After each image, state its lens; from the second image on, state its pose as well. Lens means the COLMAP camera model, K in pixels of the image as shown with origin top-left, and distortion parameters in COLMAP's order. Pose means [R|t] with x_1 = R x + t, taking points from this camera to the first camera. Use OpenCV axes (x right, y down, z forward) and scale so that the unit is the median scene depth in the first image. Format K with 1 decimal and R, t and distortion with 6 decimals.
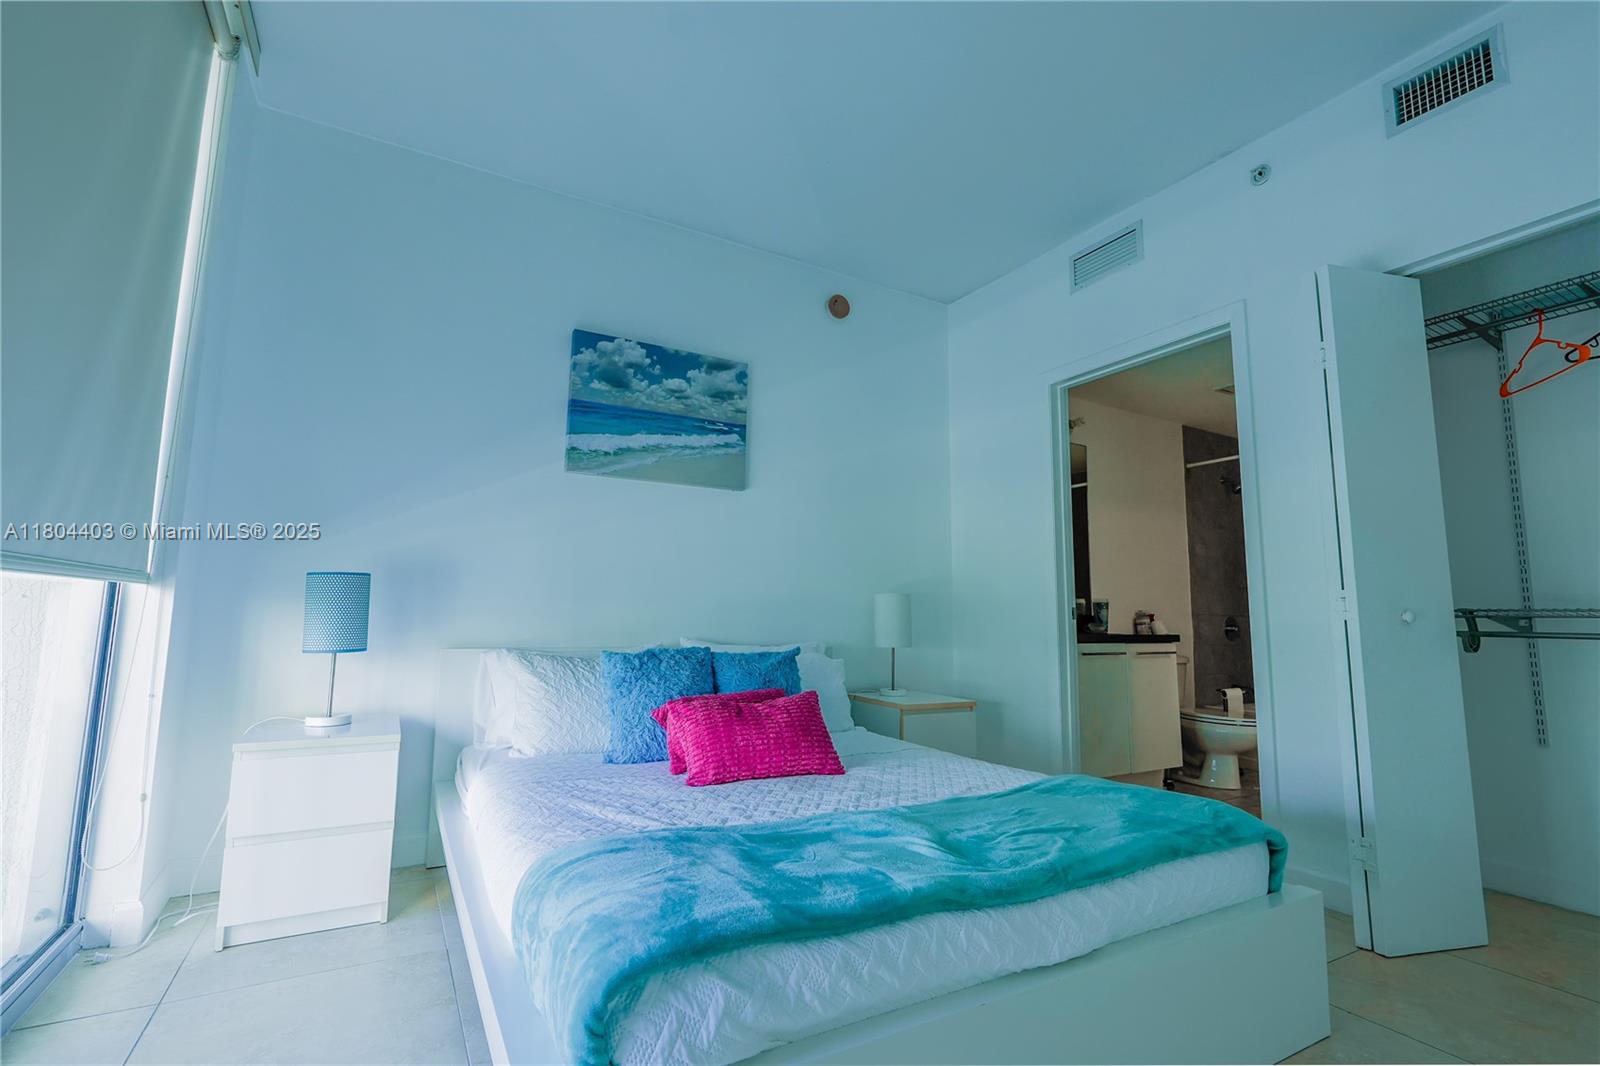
lens RADIAL K [[735.1, 0, 787.4], [0, 735.1, 535.8], [0, 0, 1]] dist [-0.009572, 0.000041]
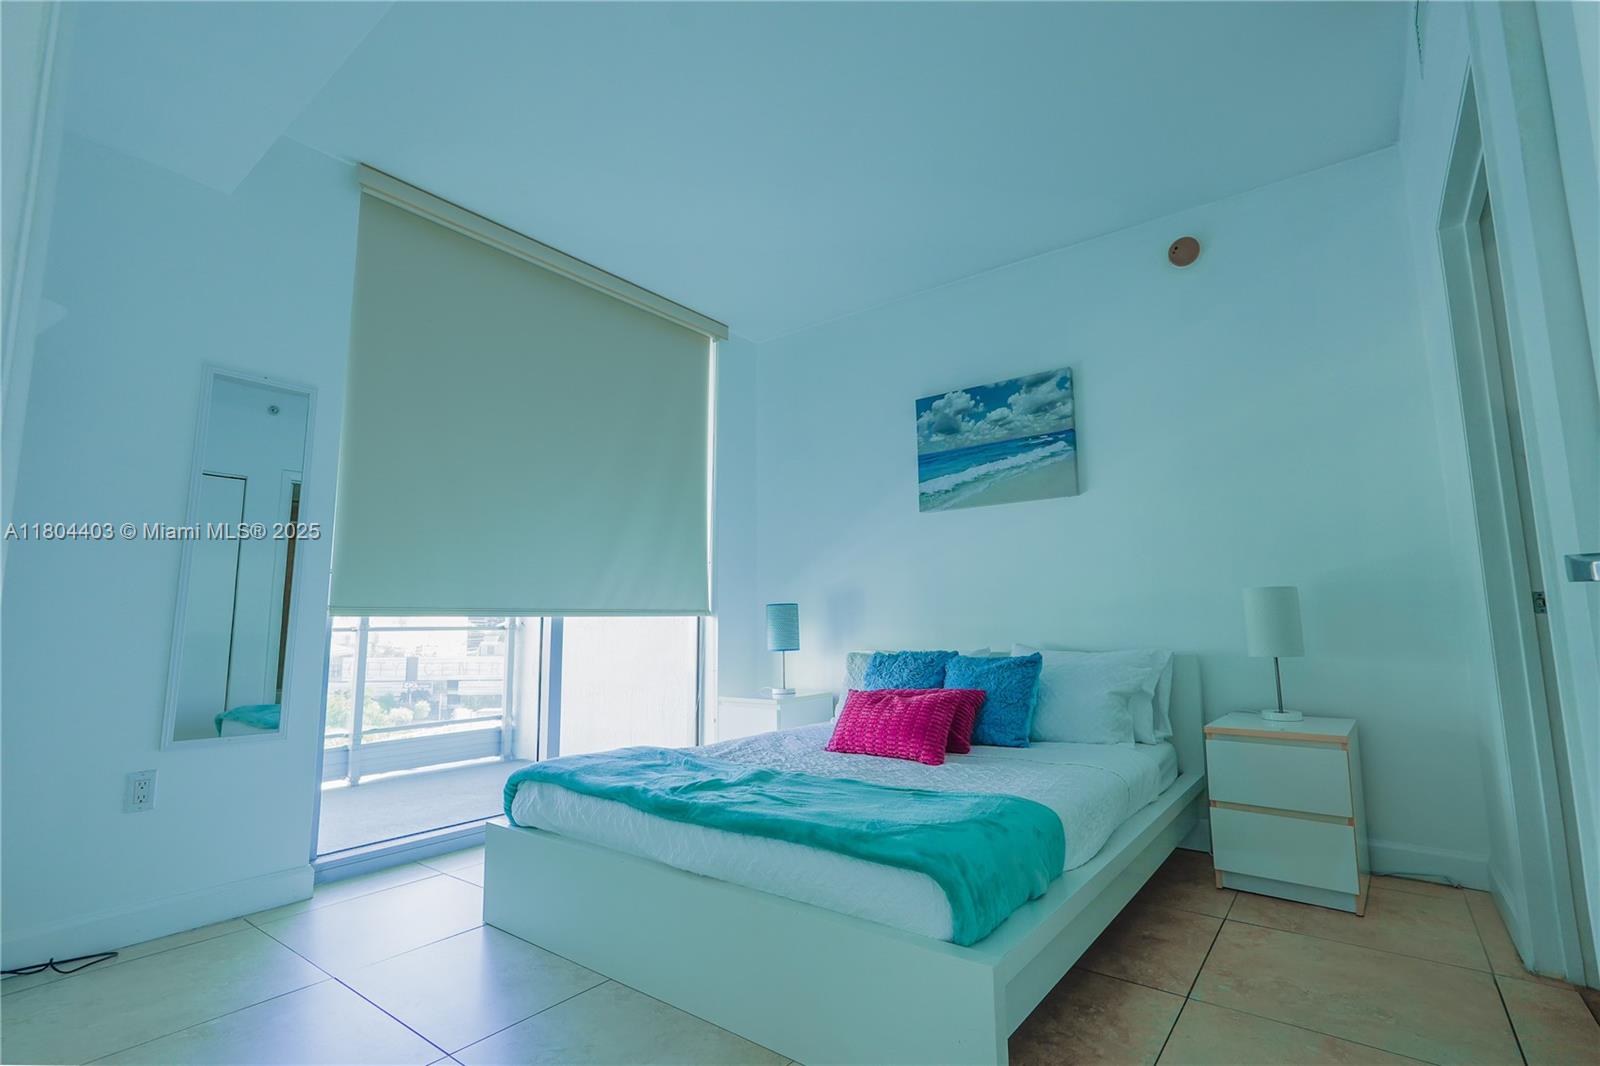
lens RADIAL K [[735.1, 0, 787.4], [0, 735.1, 535.8], [0, 0, 1]] dist [-0.009572, 0.000041]
pose [[0.391551, -0.133736, -0.910386, 0.699672], [0.120340, 0.988327, -0.093428, 0.039550], [0.912253, -0.072974, 0.403074, 0.250367]]
